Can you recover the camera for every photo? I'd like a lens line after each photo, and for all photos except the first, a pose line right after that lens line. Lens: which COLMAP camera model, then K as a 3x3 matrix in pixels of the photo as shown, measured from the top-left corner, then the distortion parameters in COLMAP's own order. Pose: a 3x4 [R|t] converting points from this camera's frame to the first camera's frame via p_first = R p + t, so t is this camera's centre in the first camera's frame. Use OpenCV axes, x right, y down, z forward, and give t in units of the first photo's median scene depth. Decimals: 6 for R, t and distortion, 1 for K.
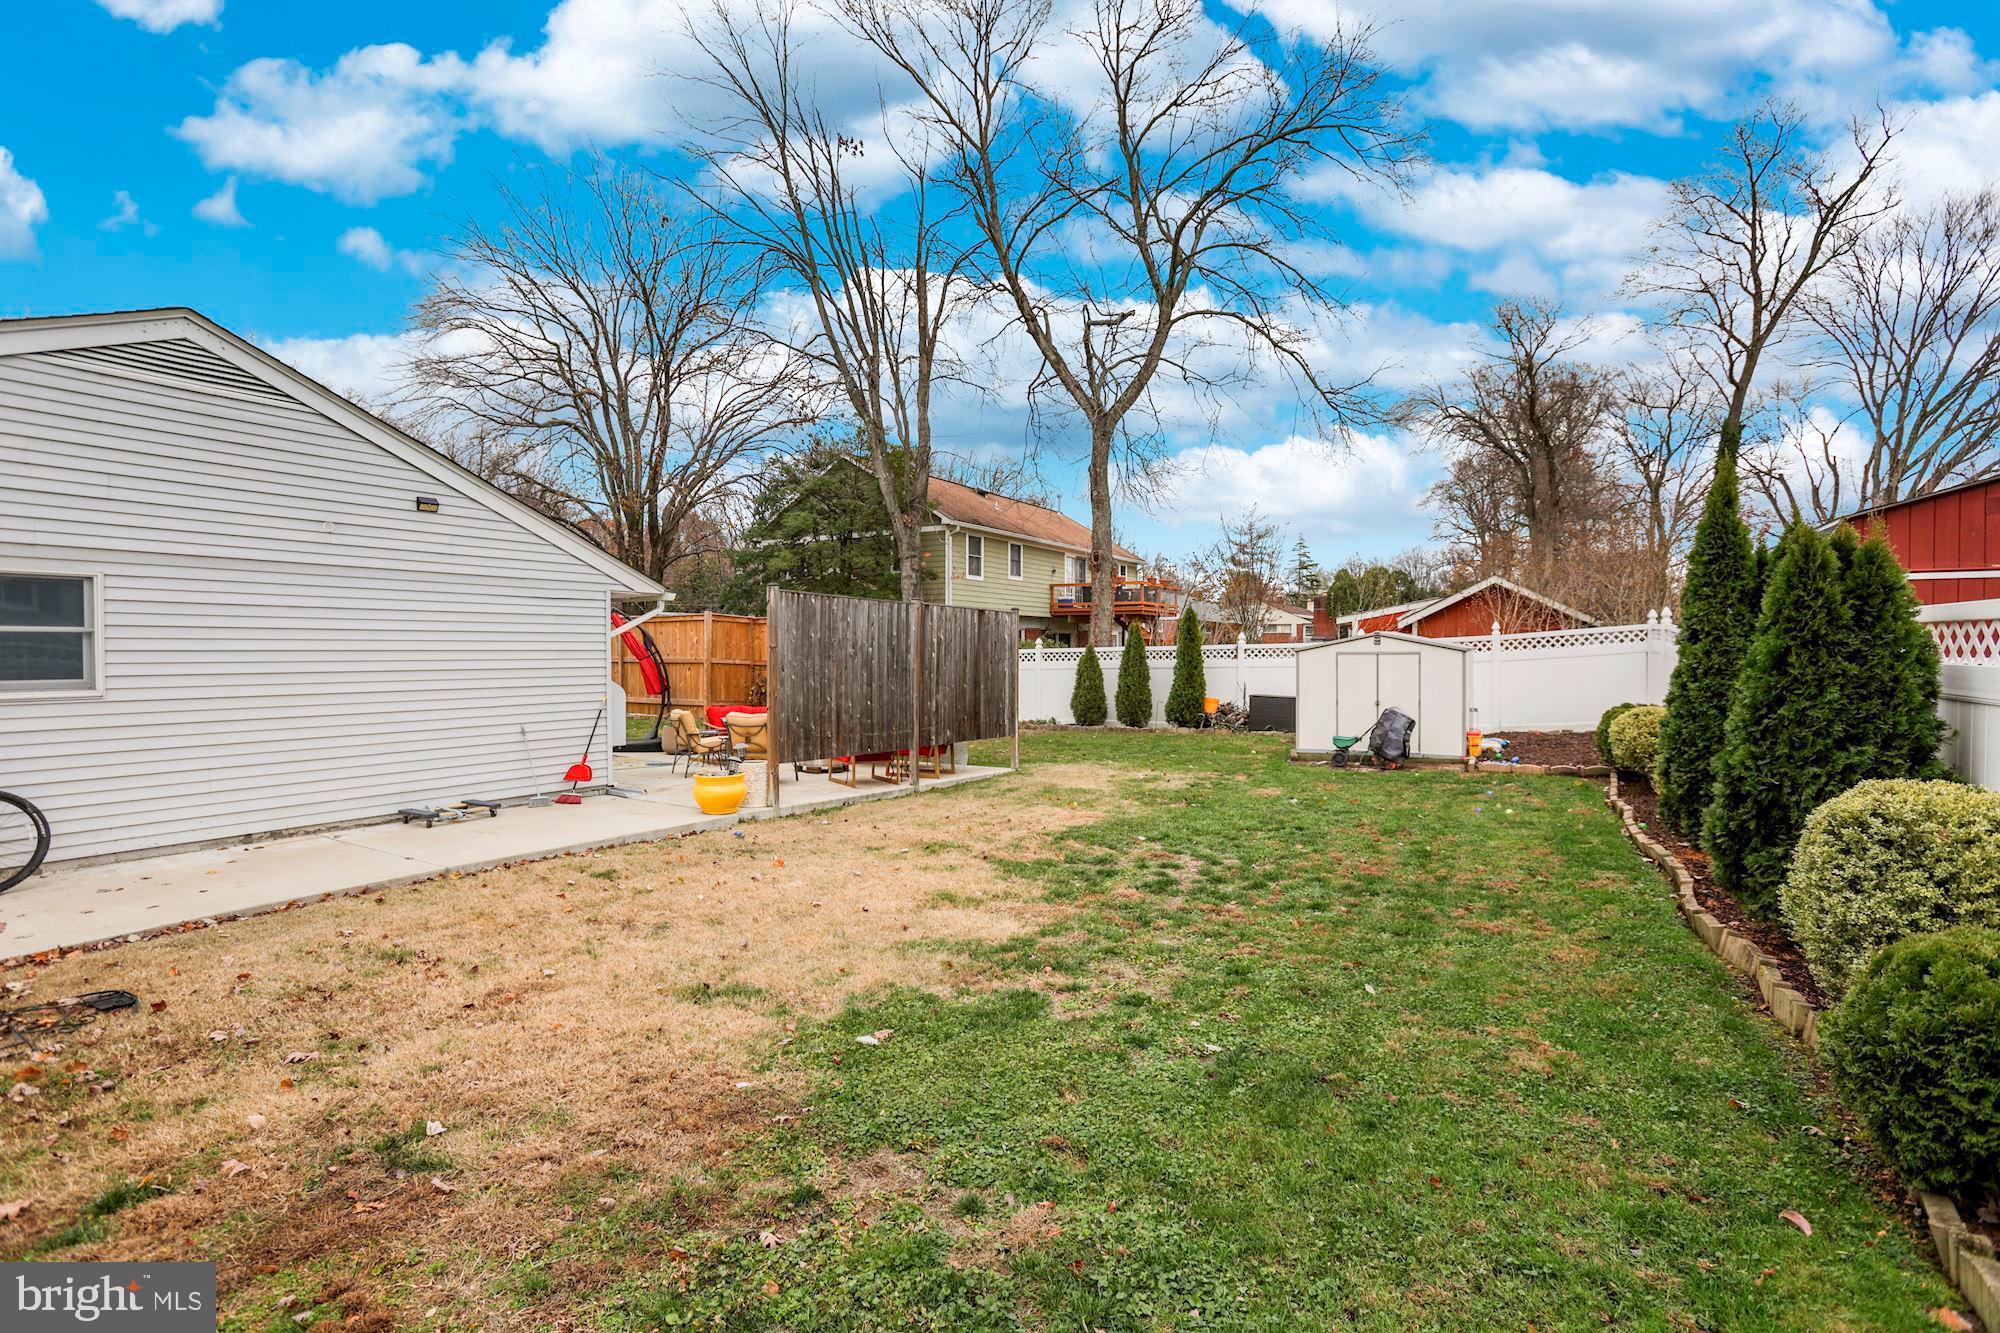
lens RADIAL K [[907.1, 0, 958.7], [0, 907.1, 650.0], [0, 0, 1]] dist [-0.056950, -0.000020]
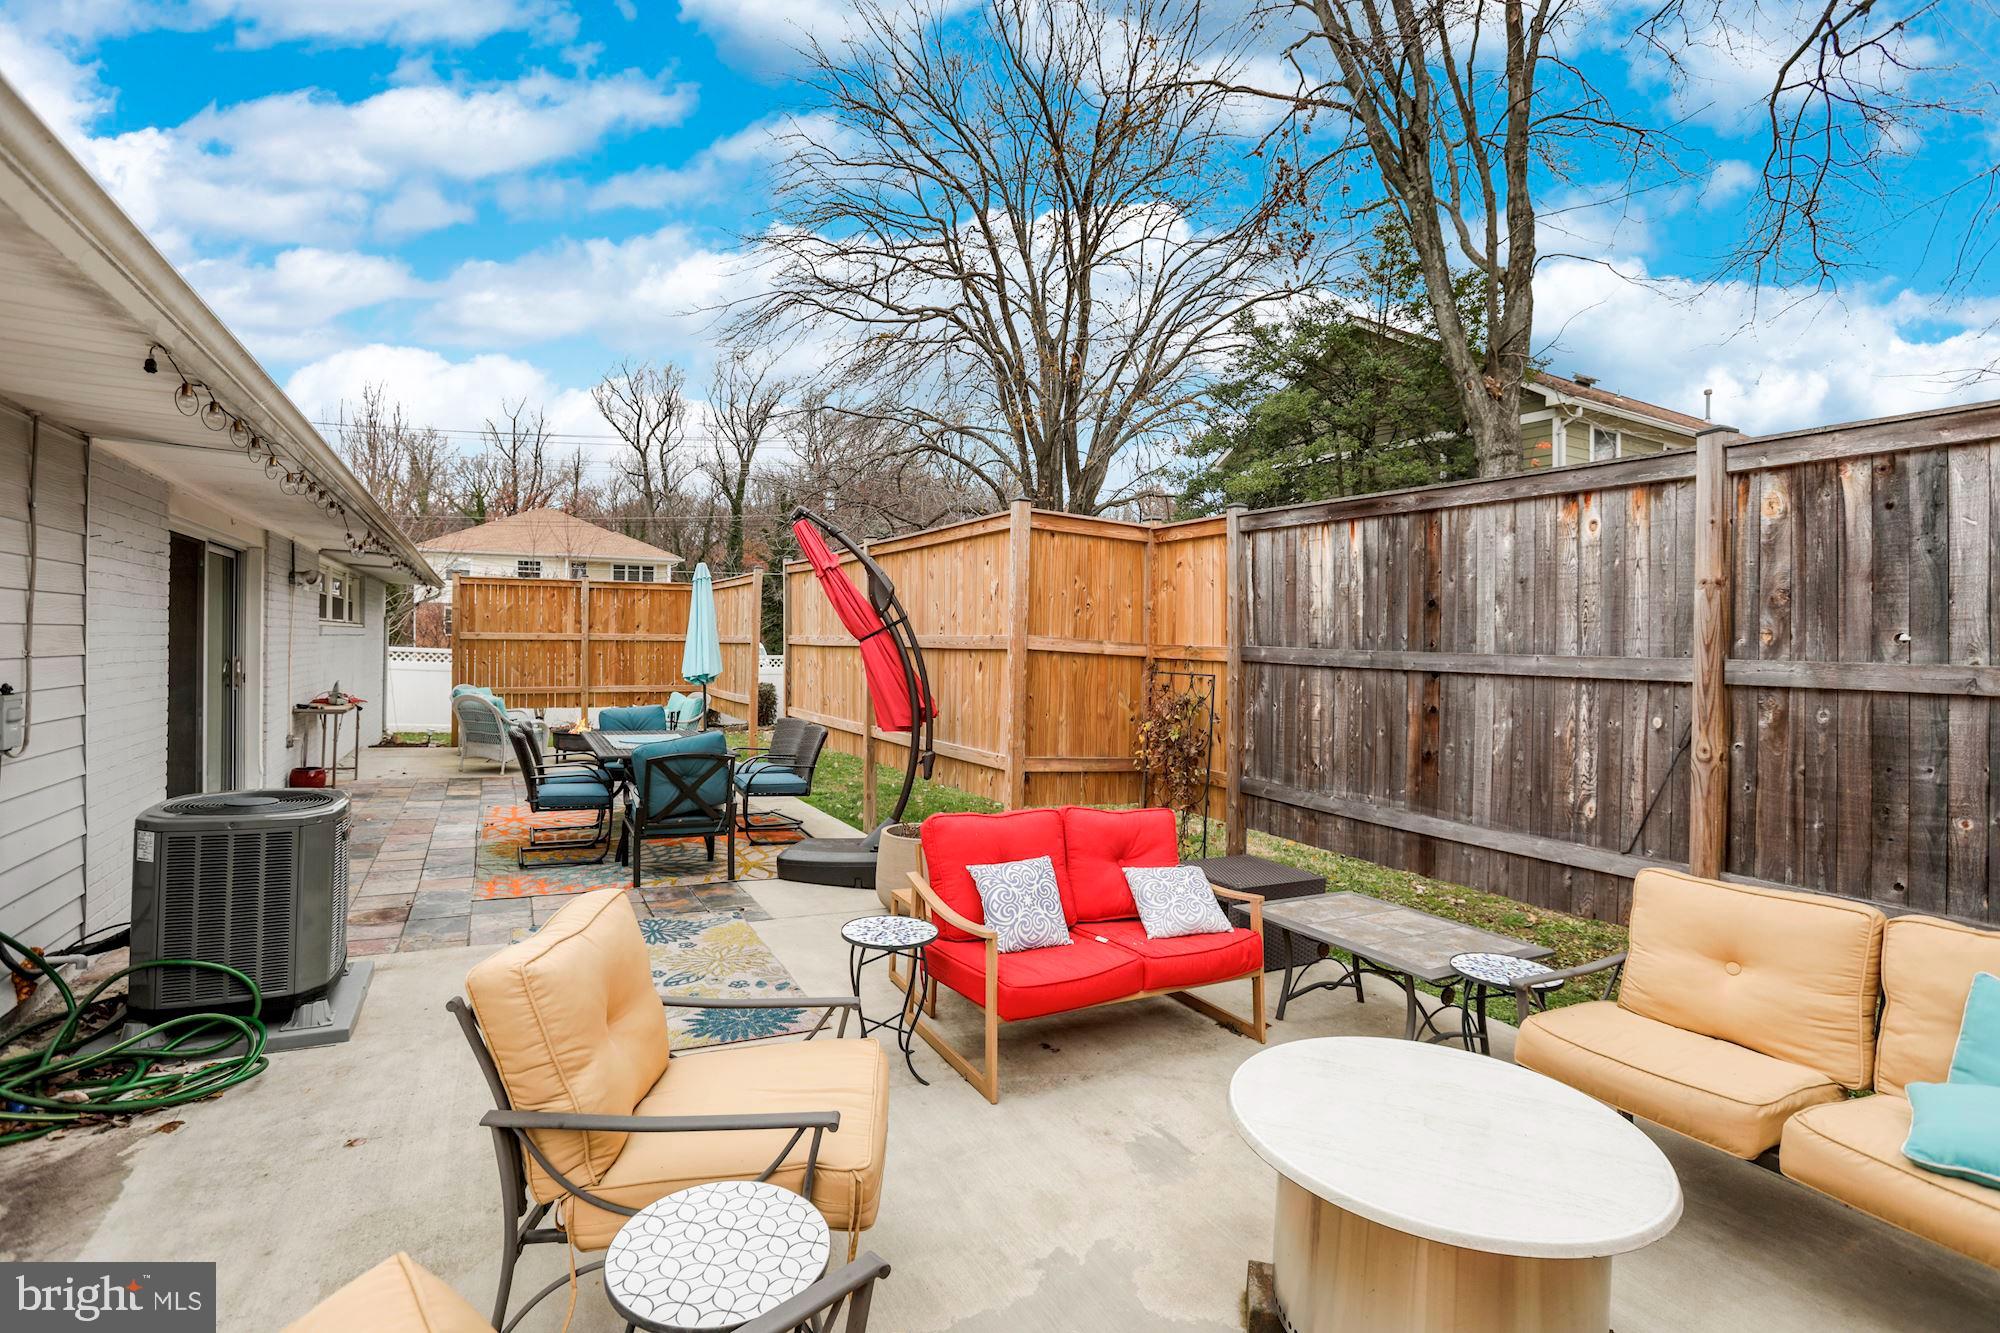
lens RADIAL K [[907.1, 0, 958.7], [0, 907.1, 650.0], [0, 0, 1]] dist [-0.056950, -0.000020]
pose [[0.870542, 0.014068, -0.491894, -0.122220], [-0.007924, 0.999862, 0.014572, 0.009027], [0.492031, -0.008788, 0.870533, 0.673801]]
